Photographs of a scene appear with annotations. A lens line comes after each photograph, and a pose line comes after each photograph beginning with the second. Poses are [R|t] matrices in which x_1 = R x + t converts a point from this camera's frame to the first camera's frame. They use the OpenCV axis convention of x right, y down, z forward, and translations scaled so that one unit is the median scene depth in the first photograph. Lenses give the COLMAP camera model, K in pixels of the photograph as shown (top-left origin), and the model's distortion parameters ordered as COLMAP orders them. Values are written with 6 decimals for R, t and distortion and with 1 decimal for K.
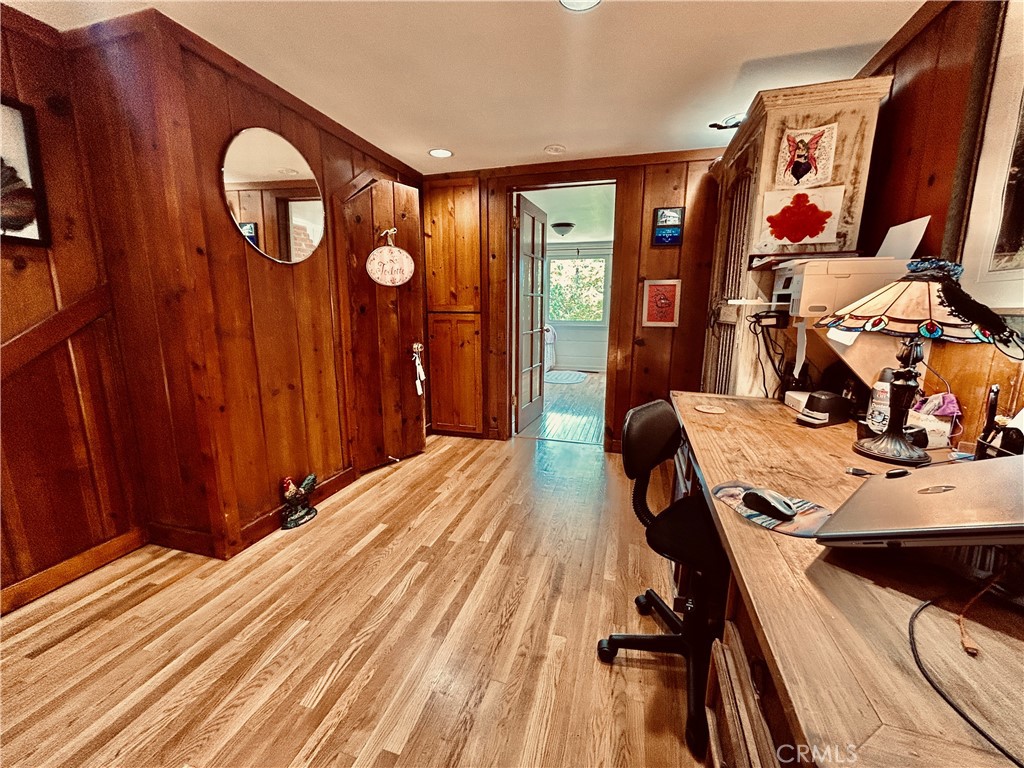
lens RADIAL K [[415.2, 0, 512.6], [0, 415.2, 382.5], [0, 0, 1]] dist [-0.000689, -0.000091]
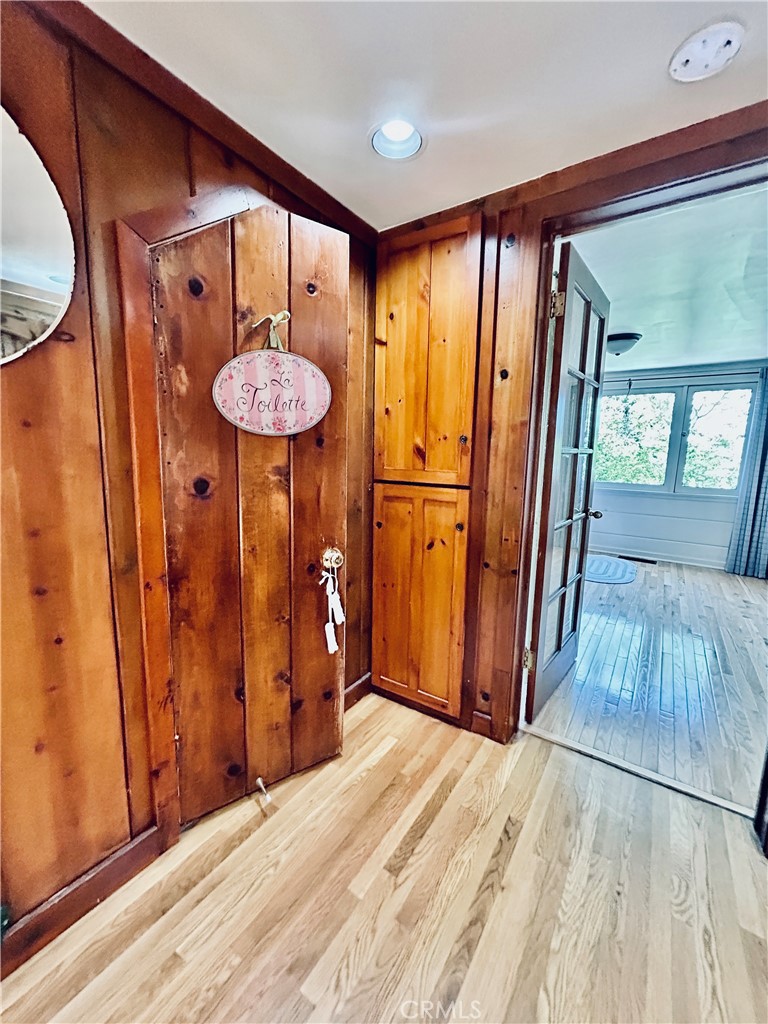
lens RADIAL K [[415.2, 0, 383.6], [0, 415.2, 510.4], [0, 0, 1]] dist [-0.000689, -0.000091]
pose [[0.951886, 0.058785, -0.300762, -0.026442], [-0.071224, 0.996992, -0.030550, -0.131788], [0.298061, 0.050502, 0.953210, 0.549594]]
